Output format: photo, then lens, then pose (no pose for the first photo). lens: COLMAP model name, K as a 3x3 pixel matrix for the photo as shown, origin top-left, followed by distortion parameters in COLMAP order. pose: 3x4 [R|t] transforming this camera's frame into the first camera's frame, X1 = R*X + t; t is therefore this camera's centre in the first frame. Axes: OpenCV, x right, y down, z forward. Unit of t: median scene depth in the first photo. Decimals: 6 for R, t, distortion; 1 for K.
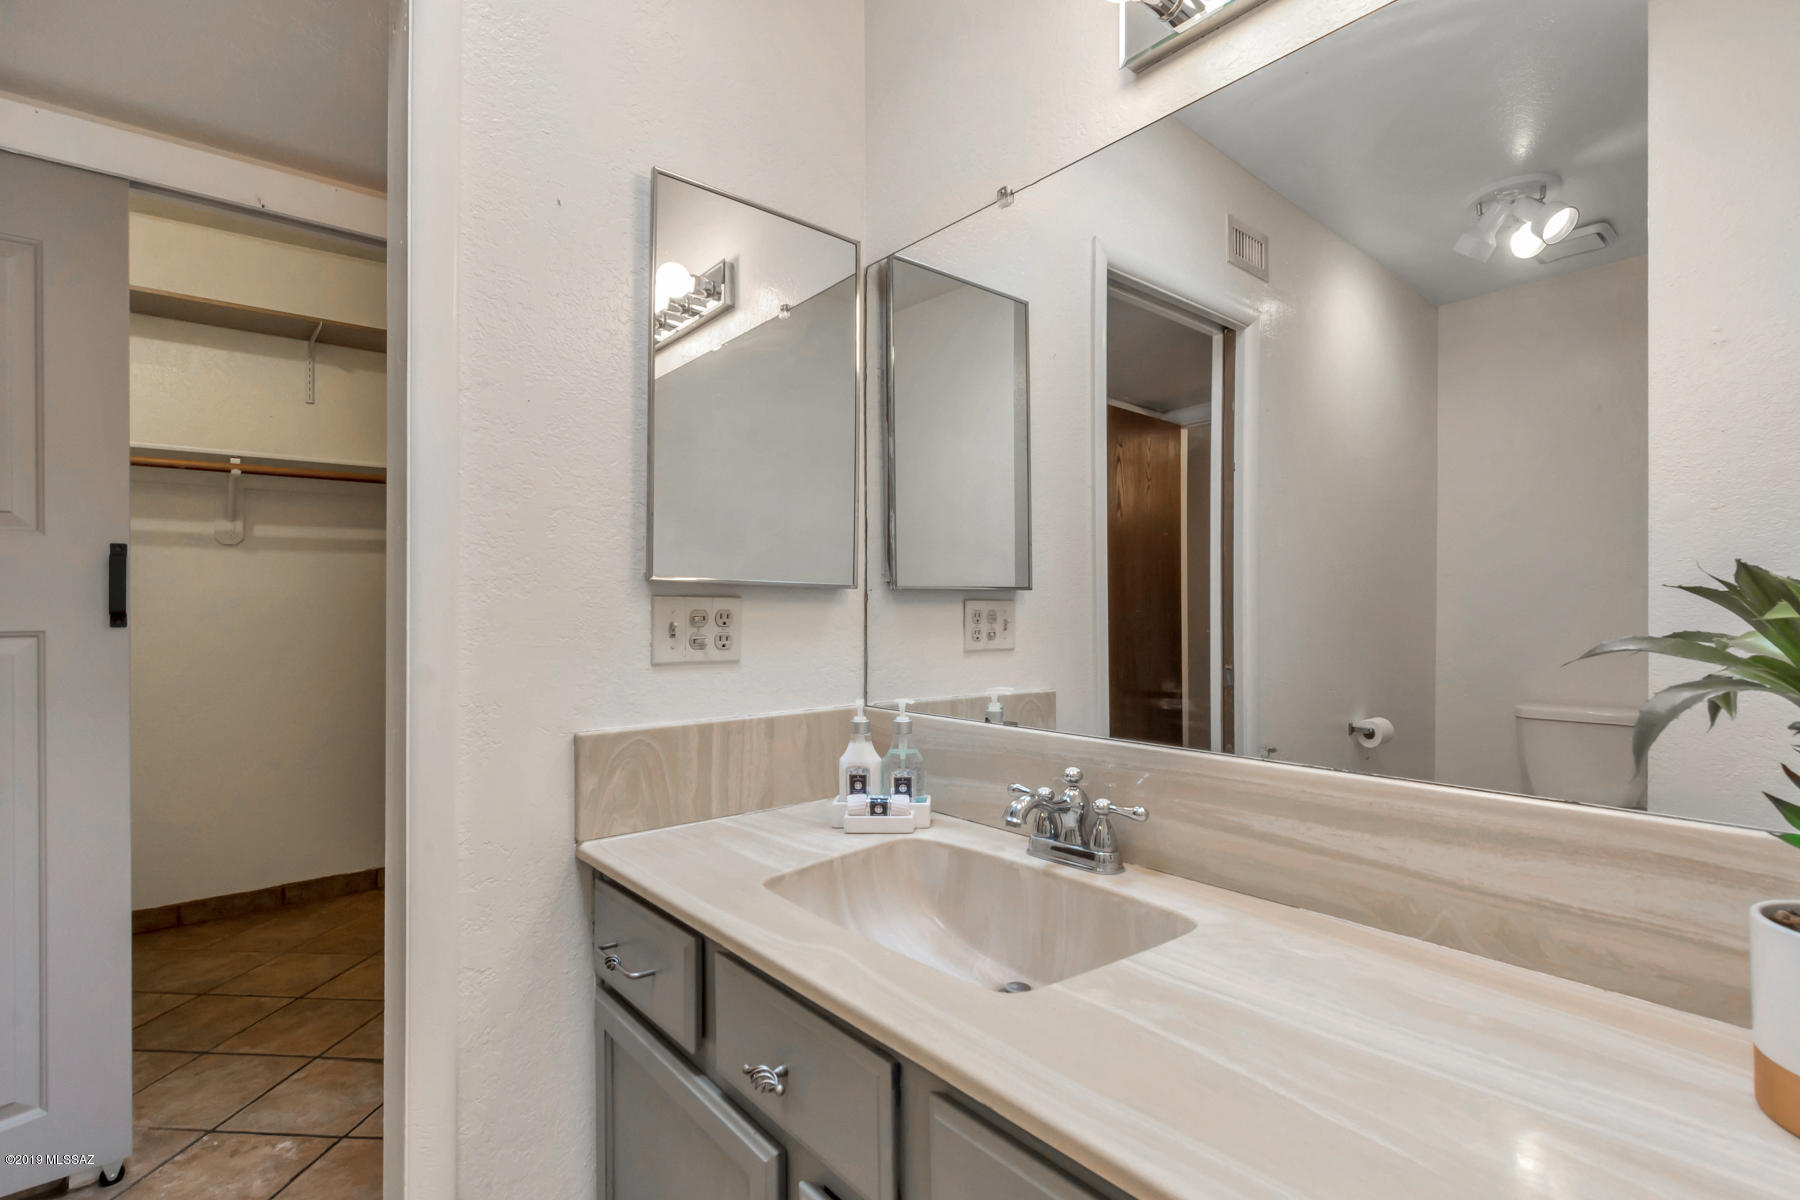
lens RADIAL K [[811.7, 0, 908.7], [0, 811.7, 615.6], [0, 0, 1]] dist [0.003311, -0.001108]
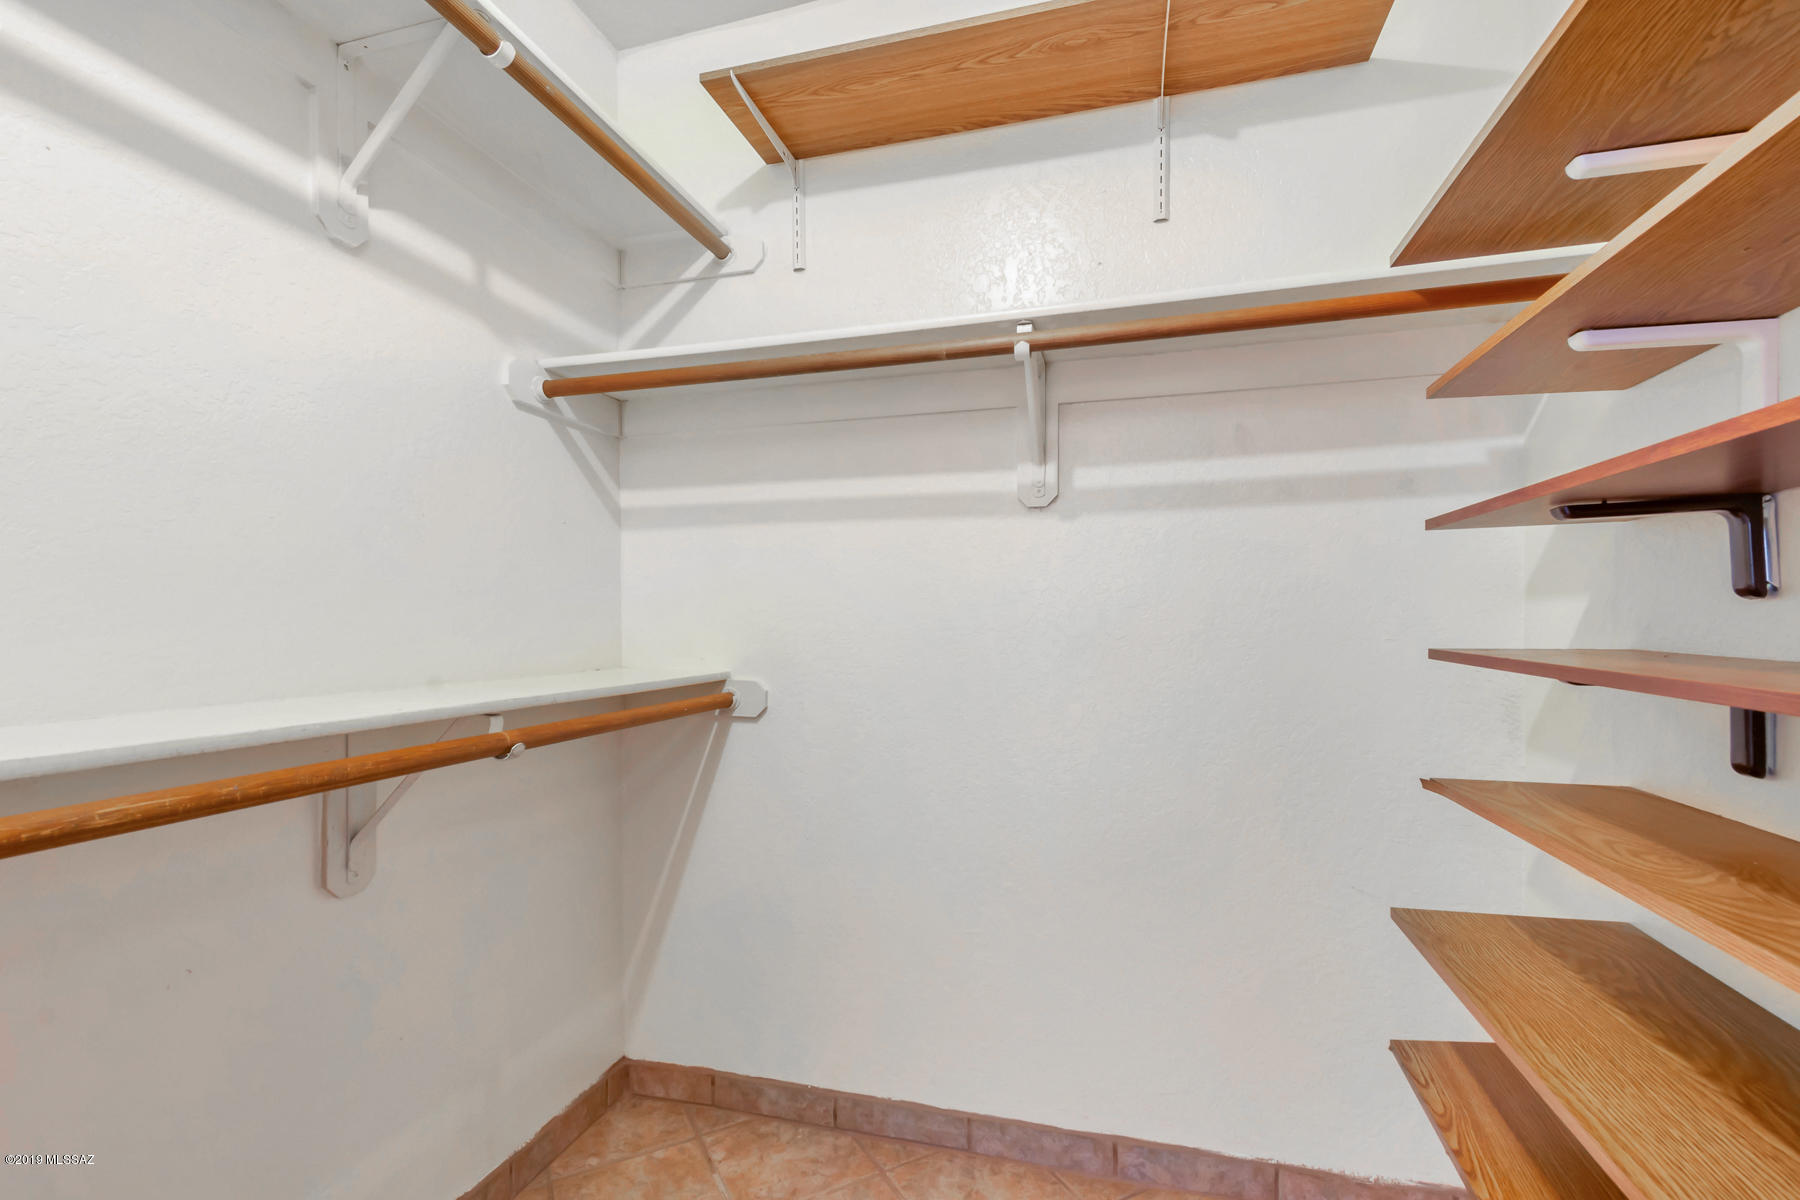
lens RADIAL K [[811.7, 0, 895.1], [0, 811.7, 607.4], [0, 0, 1]] dist [0.003311, -0.001108]
pose [[0.533348, 0.003060, -0.845890, -0.350852], [-0.008080, 0.999966, -0.001477, -0.013441], [0.845857, 0.007623, 0.533355, 0.524173]]
